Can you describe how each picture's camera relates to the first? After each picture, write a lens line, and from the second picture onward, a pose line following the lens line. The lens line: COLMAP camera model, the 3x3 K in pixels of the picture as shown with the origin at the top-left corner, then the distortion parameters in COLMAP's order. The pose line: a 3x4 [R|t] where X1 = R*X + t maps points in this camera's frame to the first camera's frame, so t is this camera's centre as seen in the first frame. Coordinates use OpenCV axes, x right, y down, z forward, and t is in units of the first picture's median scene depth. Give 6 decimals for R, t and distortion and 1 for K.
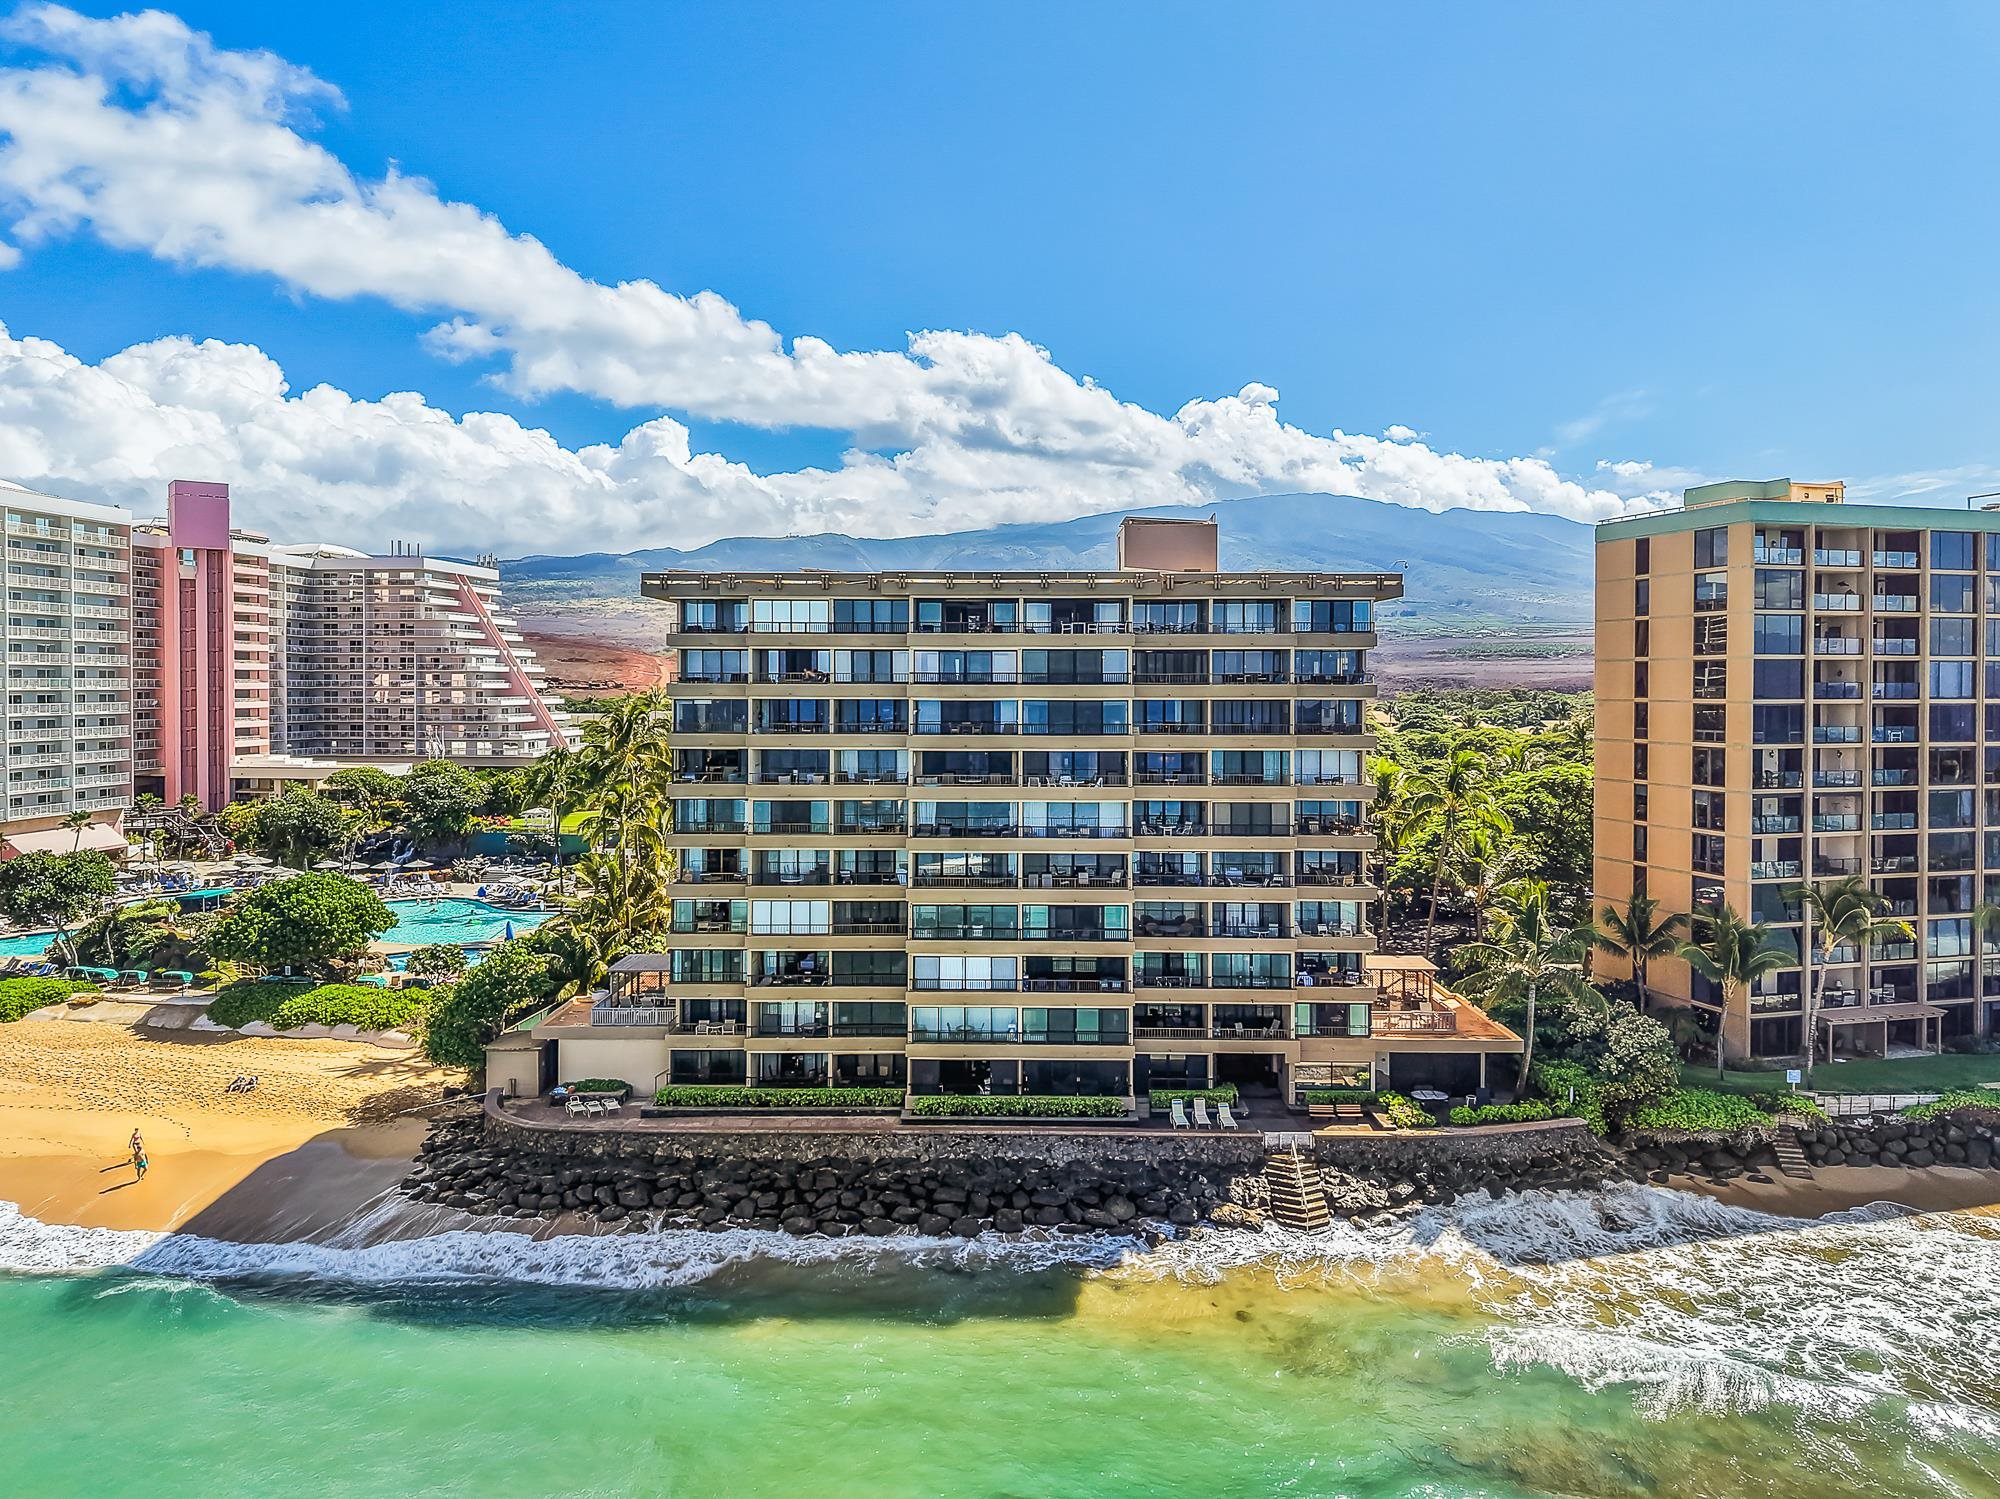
lens RADIAL K [[1343.7, 0, 994.4], [0, 1343.7, 699.9], [0, 0, 1]] dist [0.023020, -0.002634]
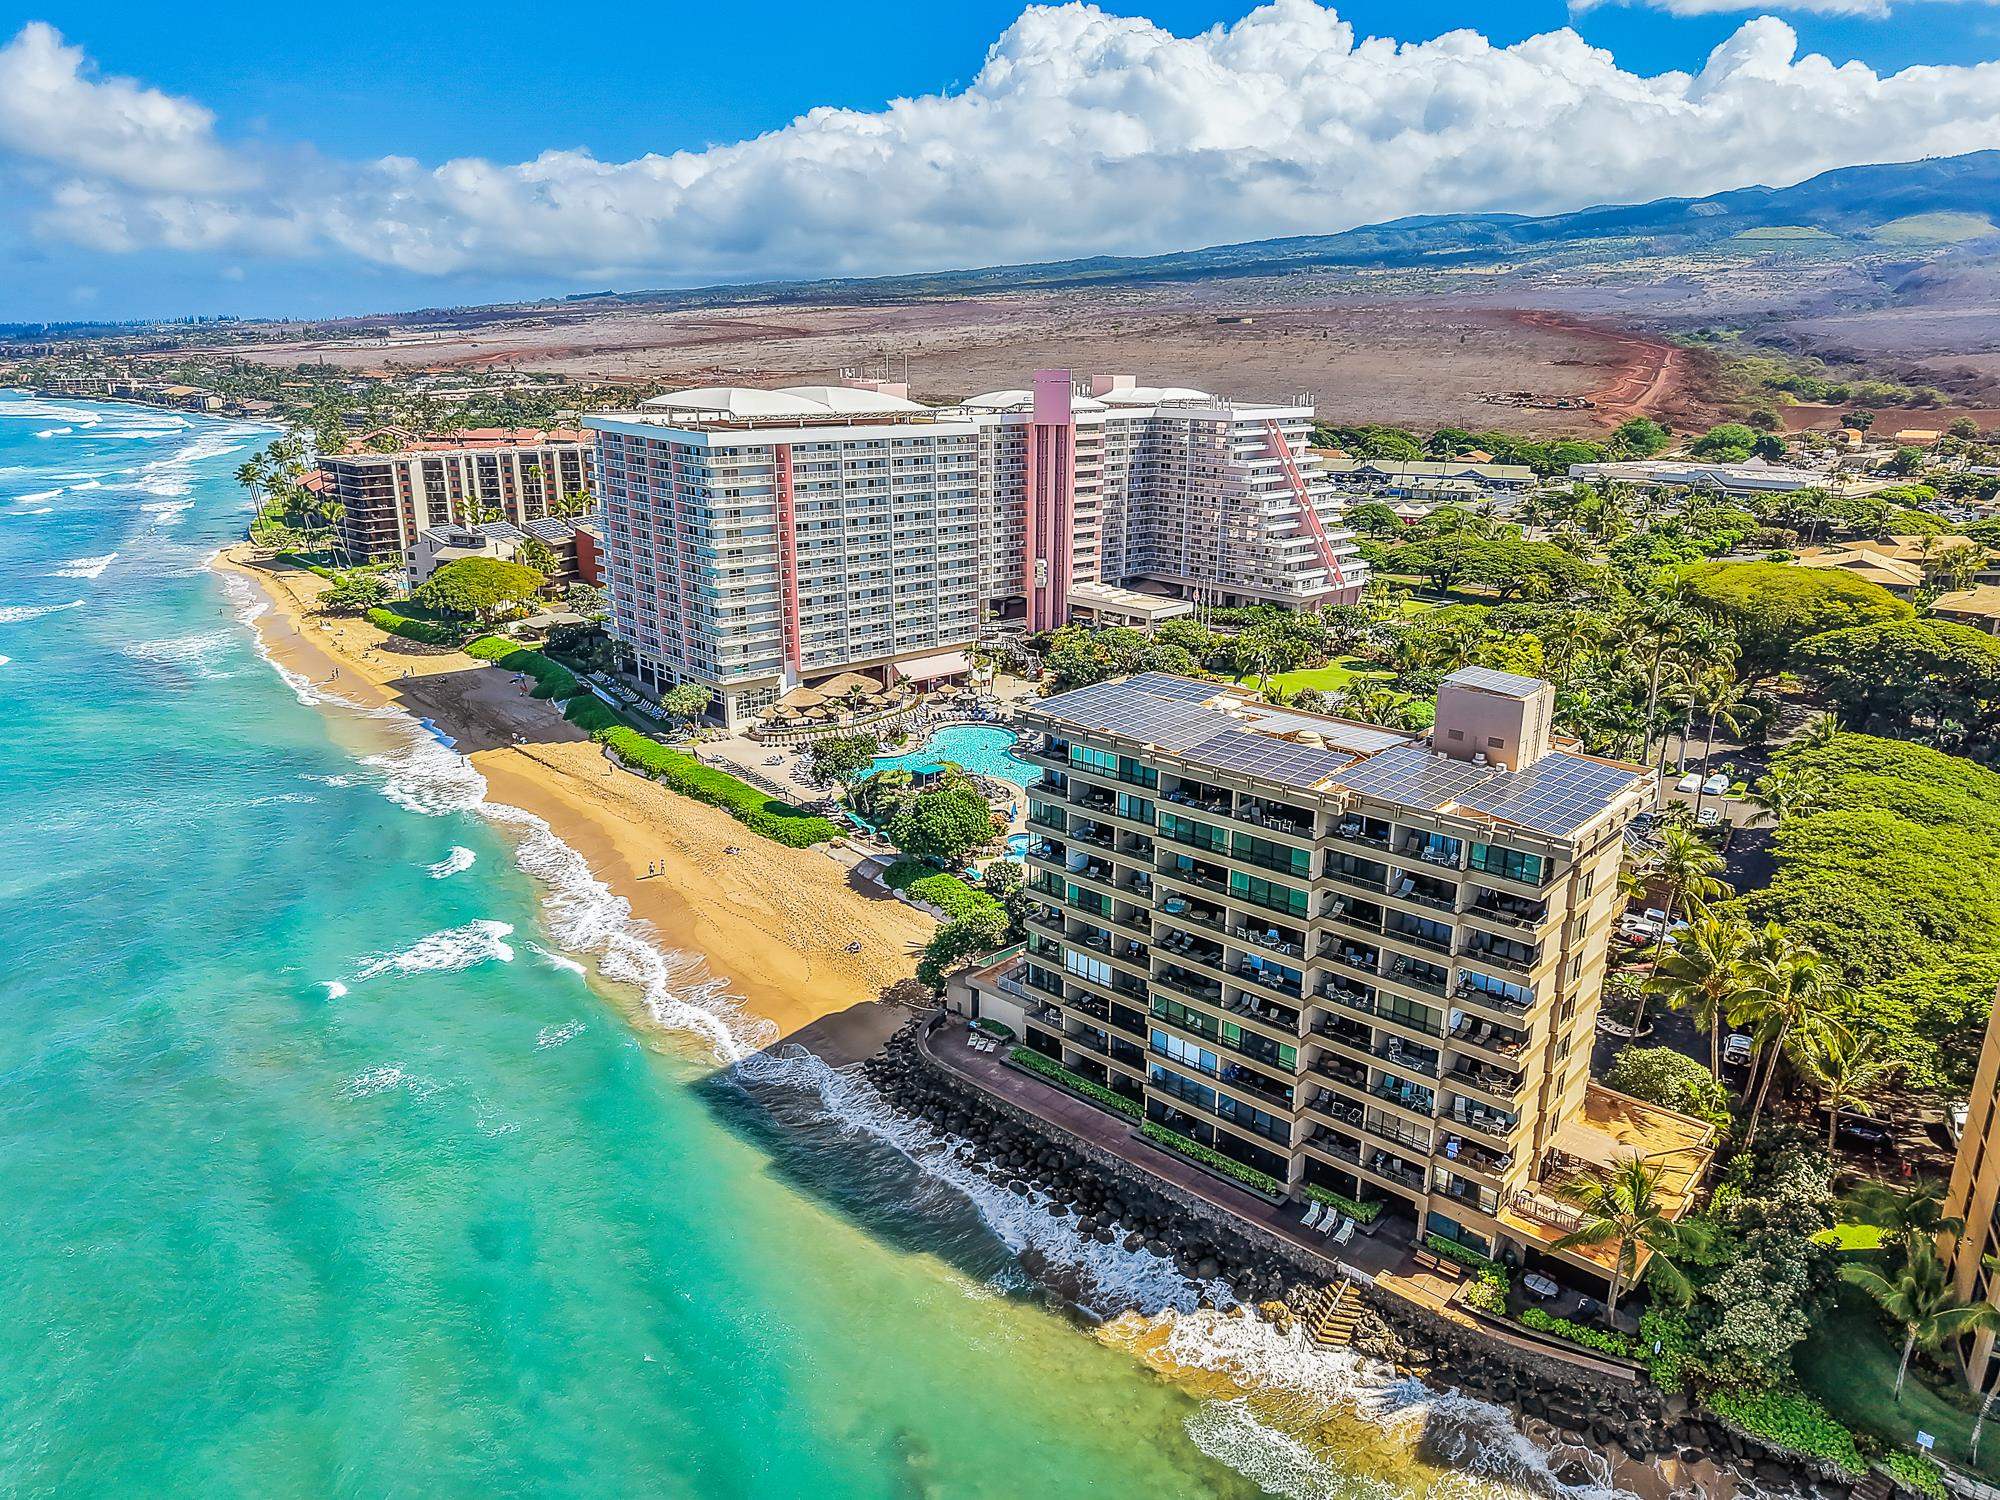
lens RADIAL K [[1345.0, 0, 1040.7], [0, 1345.0, 752.6], [0, 0, 1]] dist [0.031626, -0.030333]
pose [[0.760634, 0.202109, -0.616918, 0.244095], [-0.019555, 0.957004, 0.289414, -0.177825], [0.648886, -0.208074, 0.731882, 0.001945]]
